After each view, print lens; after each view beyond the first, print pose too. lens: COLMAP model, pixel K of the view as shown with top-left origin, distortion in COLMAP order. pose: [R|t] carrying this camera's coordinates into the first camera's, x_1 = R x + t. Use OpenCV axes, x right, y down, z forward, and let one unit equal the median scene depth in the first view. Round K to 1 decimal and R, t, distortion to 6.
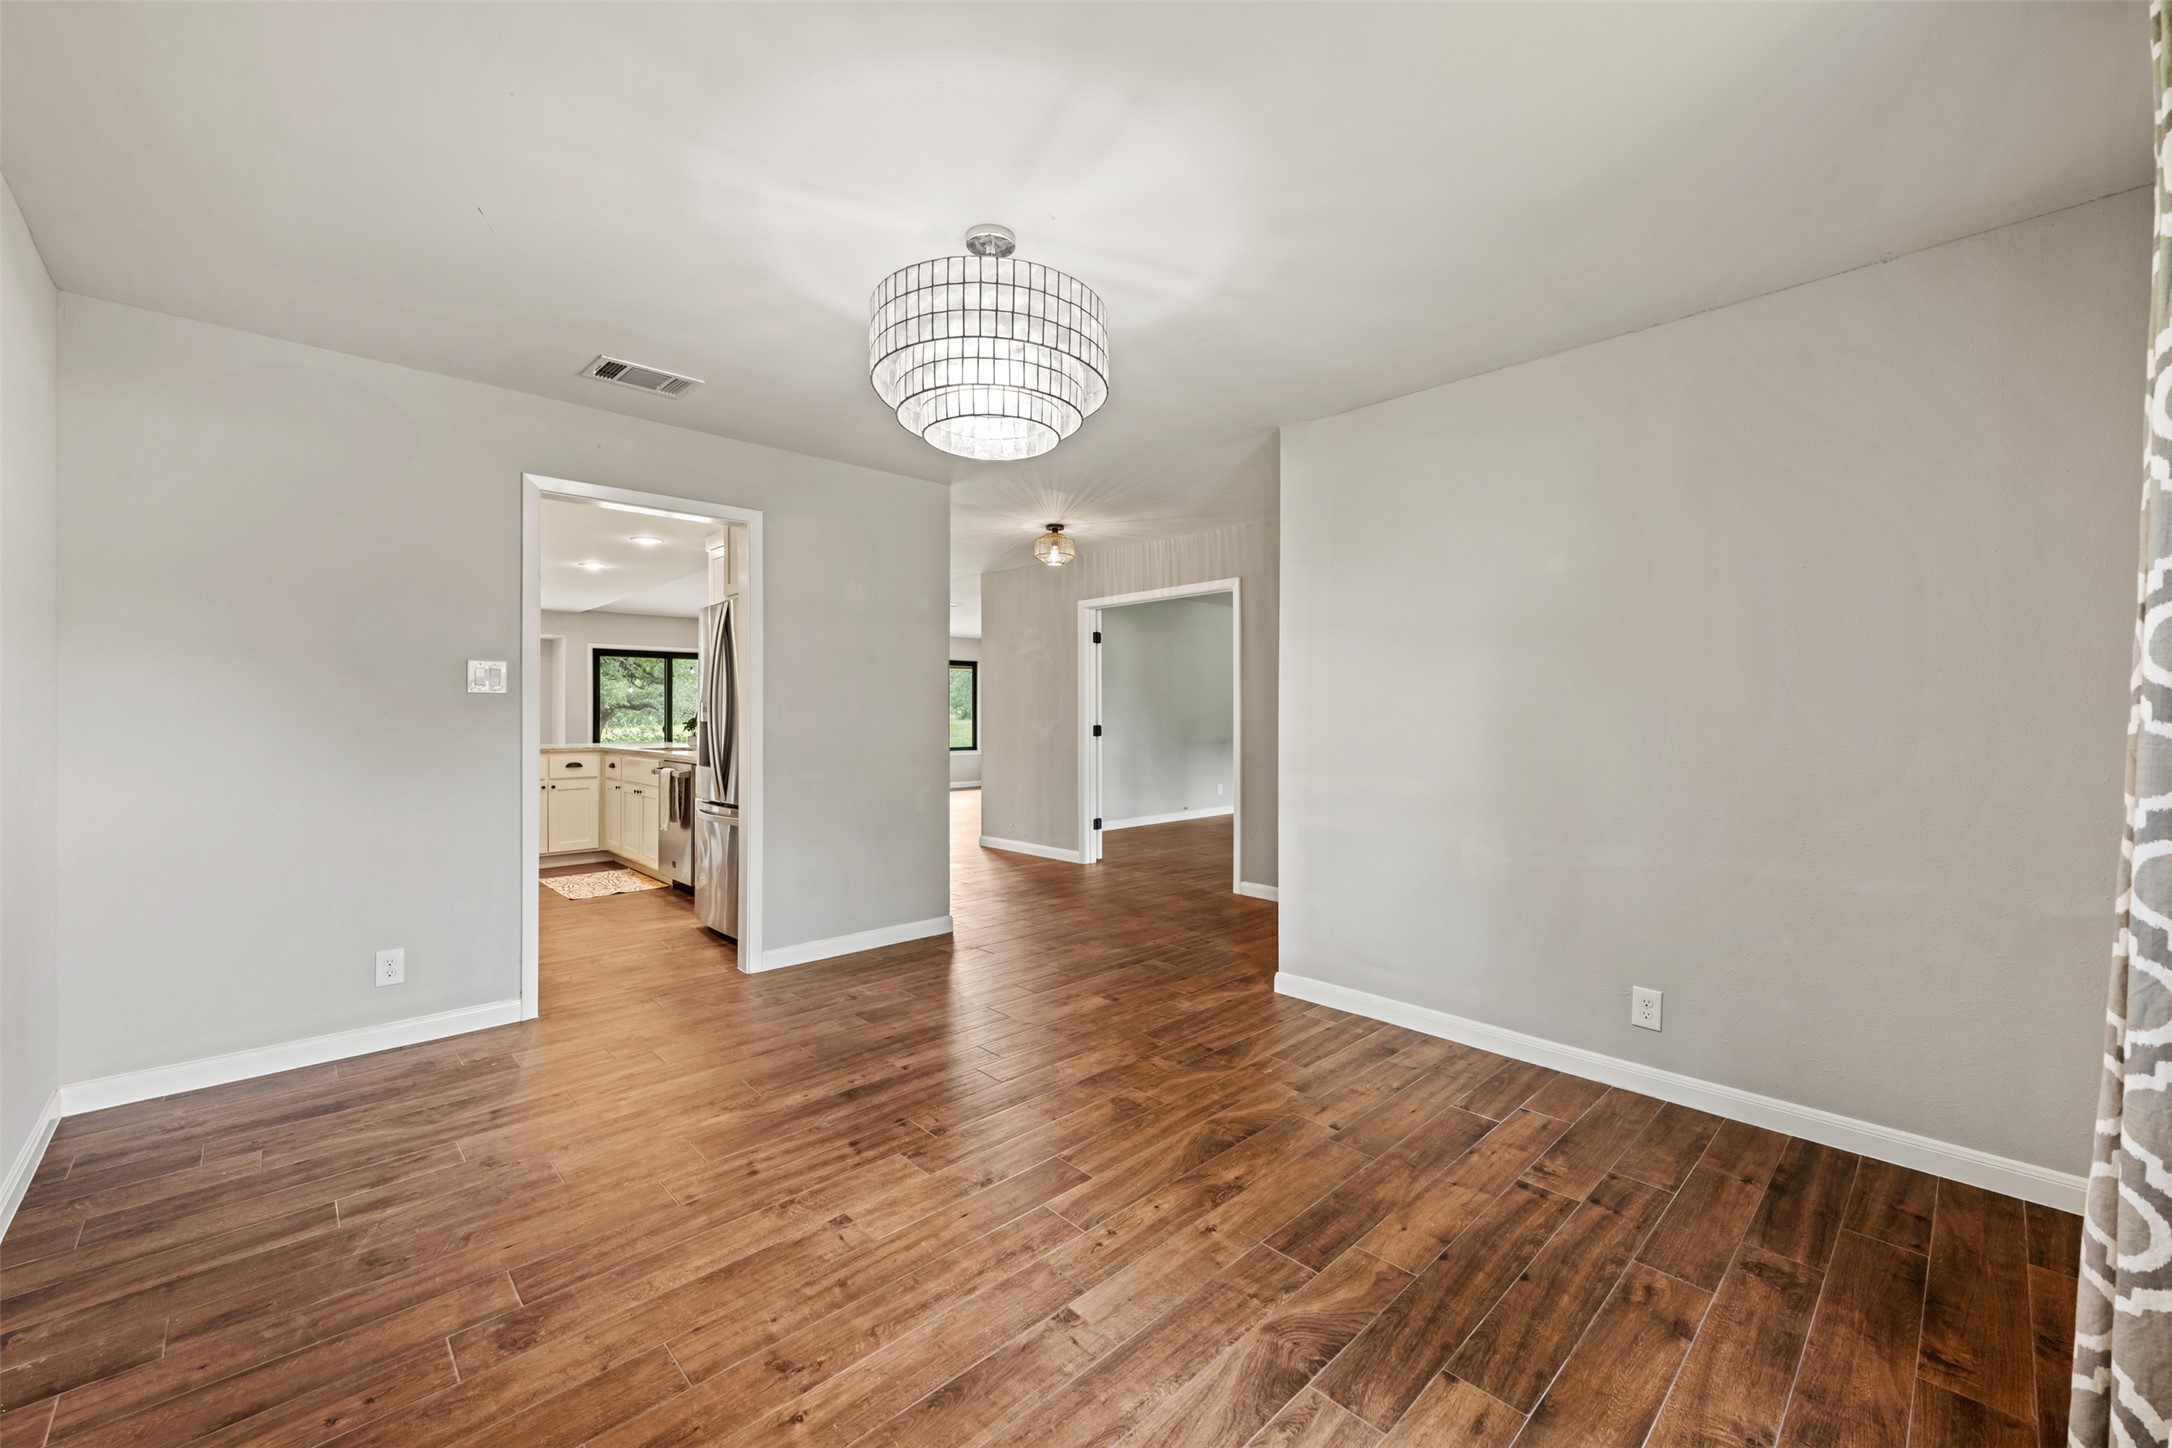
lens RADIAL K [[861.2, 0, 1087.5], [0, 861.2, 718.3], [0, 0, 1]] dist [-0.001663, -0.000284]
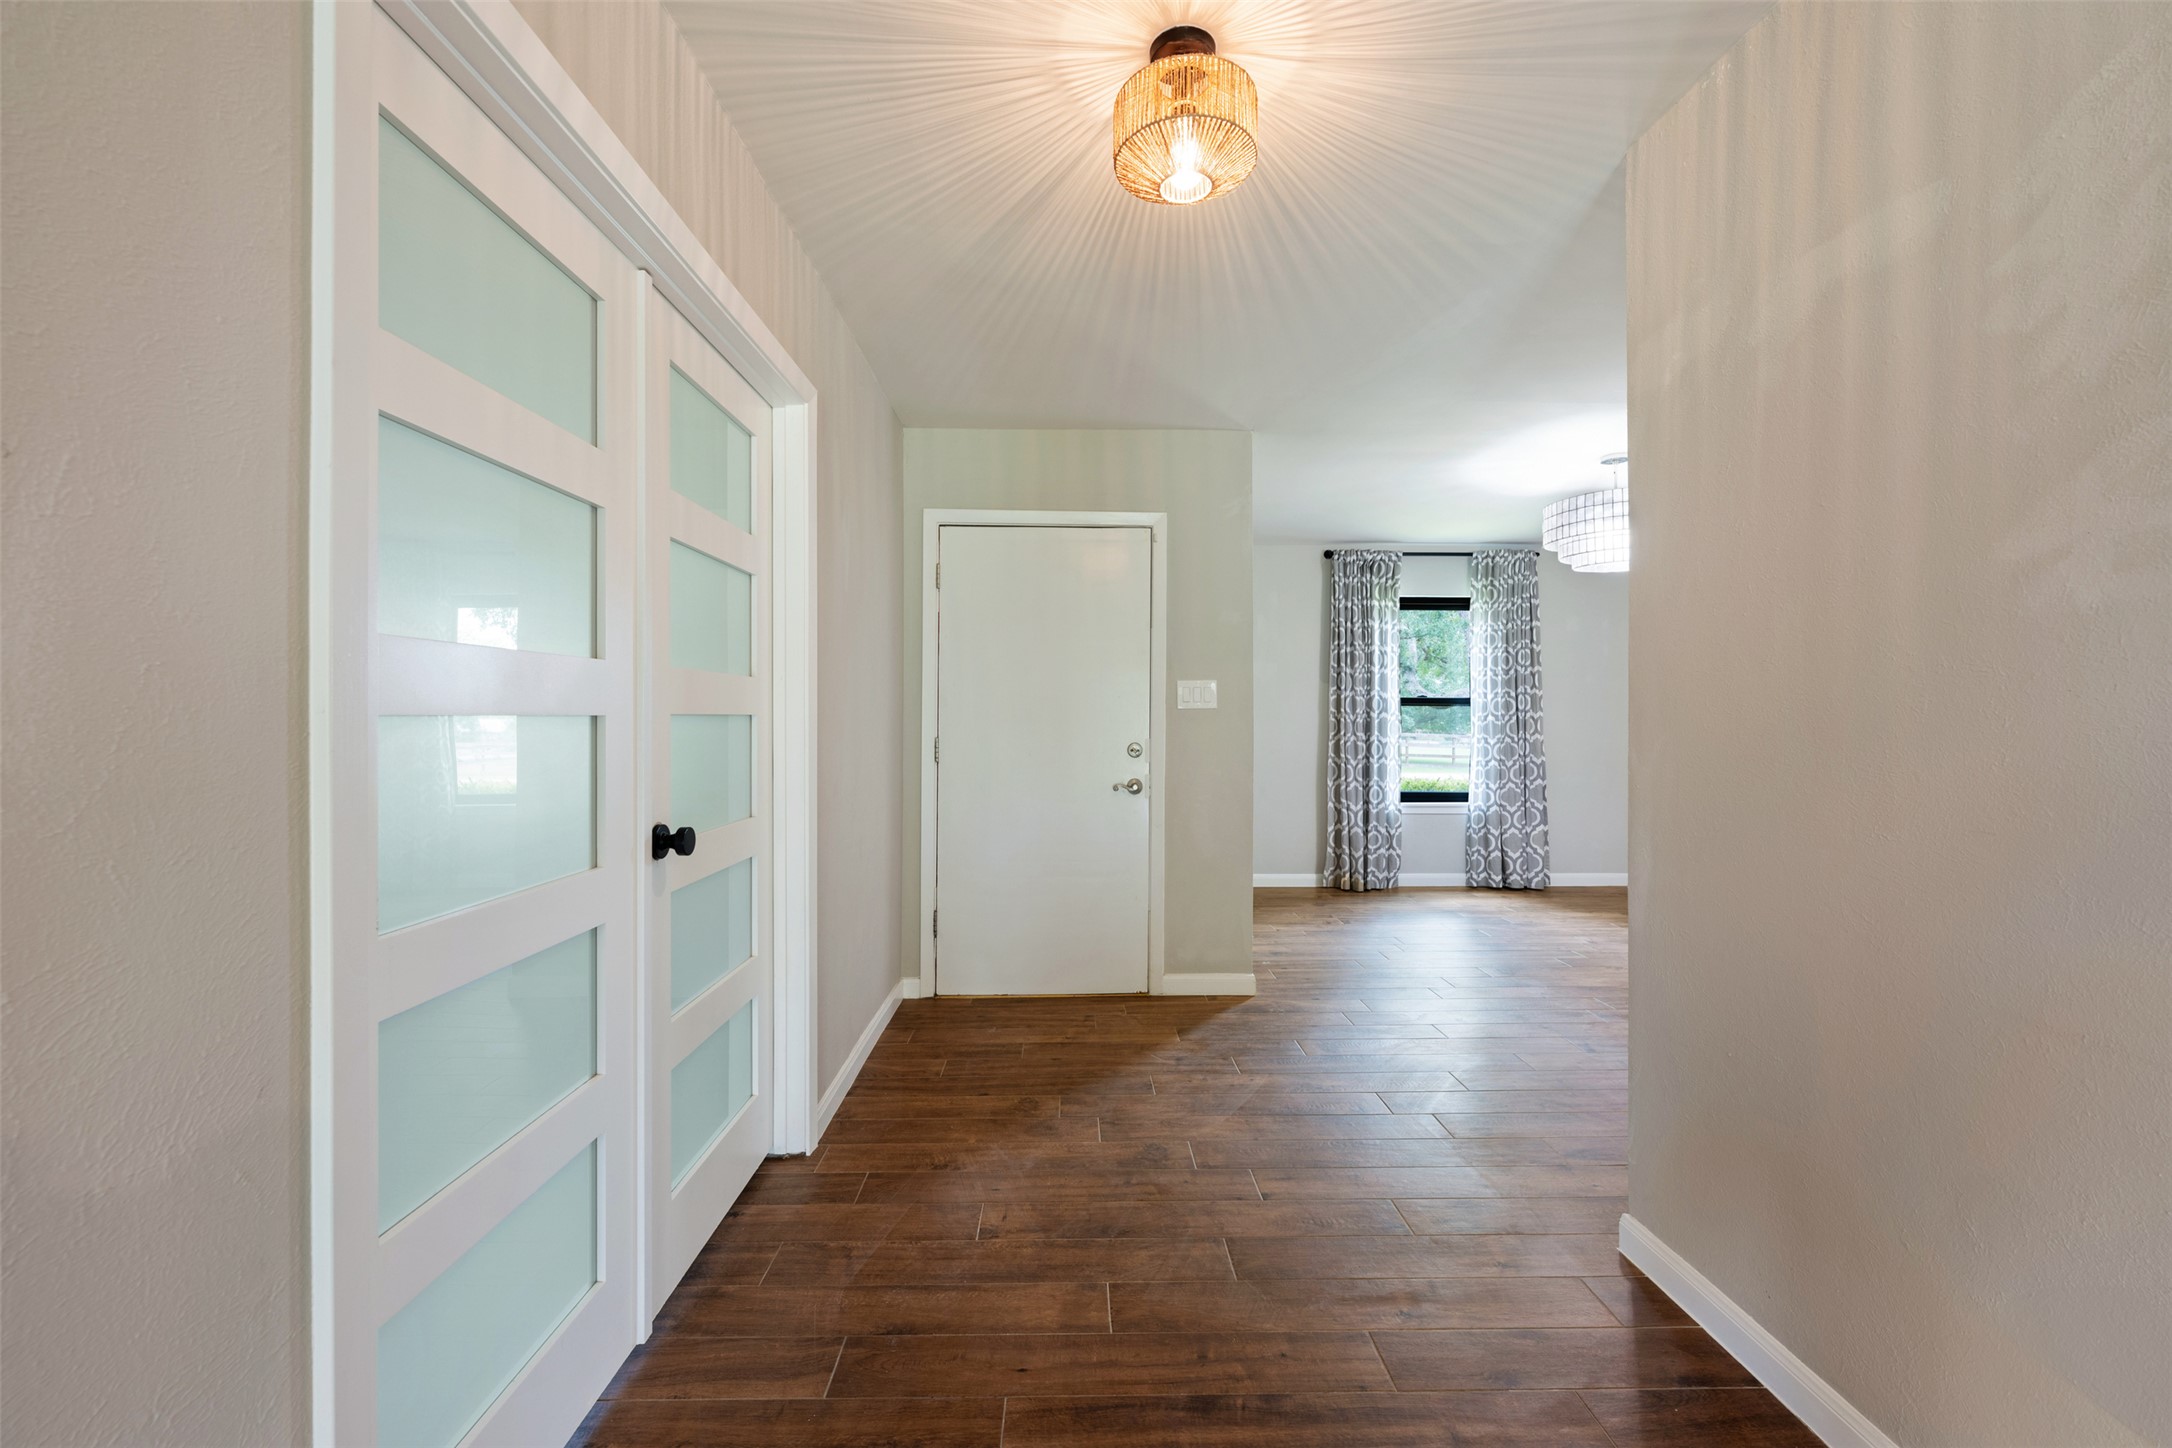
lens RADIAL K [[858.6, 0, 1082.2], [0, 858.6, 720.1], [0, 0, 1]] dist [0.000611, 0.000252]
pose [[-0.734195, -0.002737, 0.678933, -0.436613], [0.003272, 0.999966, 0.007570, -0.012425], [-0.678931, 0.007780, -0.734161, 2.628759]]
